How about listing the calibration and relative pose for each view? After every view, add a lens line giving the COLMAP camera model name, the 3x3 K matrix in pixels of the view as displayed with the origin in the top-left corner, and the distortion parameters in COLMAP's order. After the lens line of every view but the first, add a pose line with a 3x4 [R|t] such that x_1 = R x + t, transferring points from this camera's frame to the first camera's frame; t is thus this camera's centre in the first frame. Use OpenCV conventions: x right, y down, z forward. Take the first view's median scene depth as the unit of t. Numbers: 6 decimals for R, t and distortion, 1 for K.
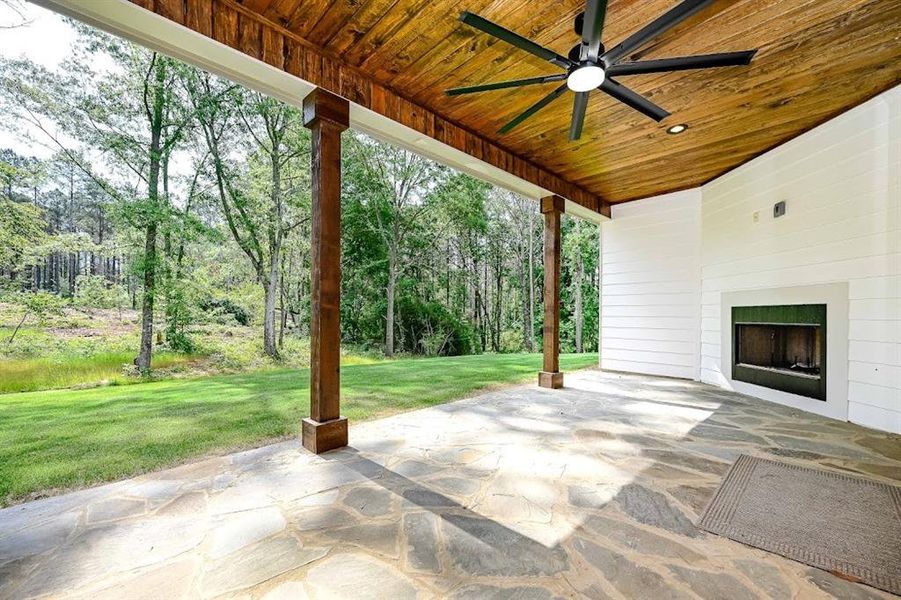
lens RADIAL K [[367.5, 0, 463.1], [0, 367.5, 312.9], [0, 0, 1]] dist [-0.000697, -0.000108]
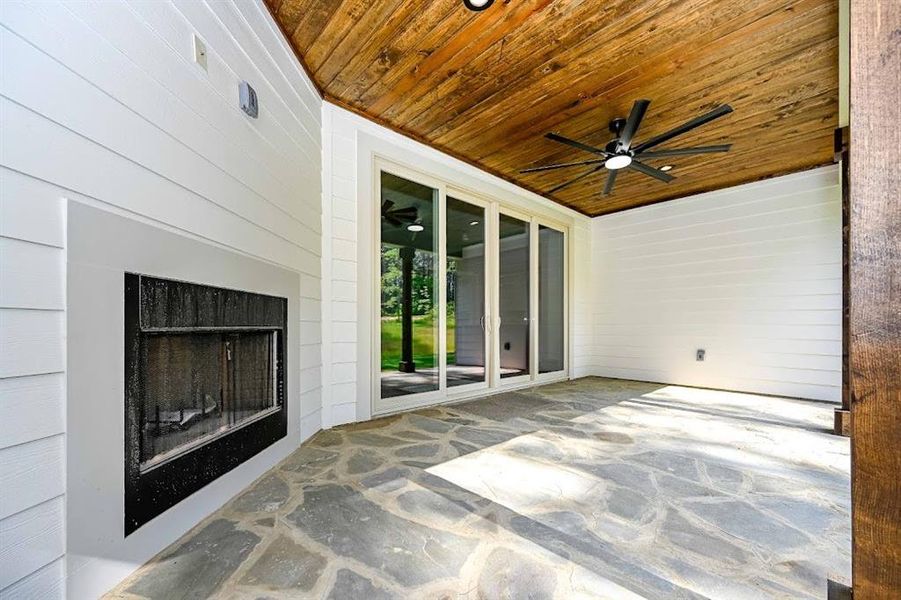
lens RADIAL K [[363.3, 0, 449.6], [0, 363.3, 327.1], [0, 0, 1]] dist [-0.000111, -0.000045]
pose [[-0.998946, -0.004798, 0.045659, 0.748578], [-0.004974, 0.999981, -0.003733, 0.037739], [-0.045641, -0.003956, -0.998950, 1.981708]]
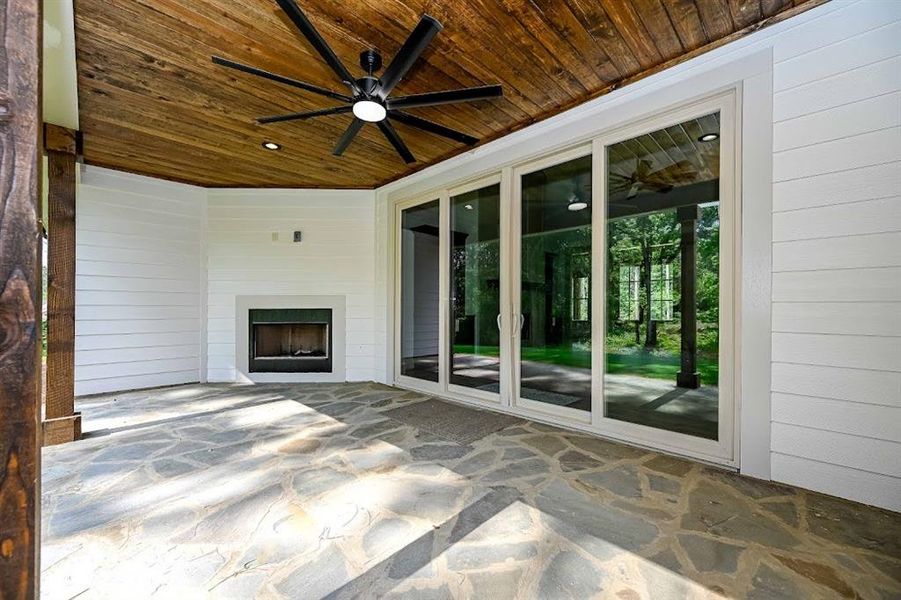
lens RADIAL K [[358.7, 0, 449.4], [0, 358.7, 307.6], [0, 0, 1]] dist [-0.000780, -0.000071]
pose [[-0.000524, -0.002124, 0.999998, -0.593032], [-0.005761, 0.999981, 0.002121, -0.040742], [-0.999983, -0.005760, -0.000536, 0.598596]]
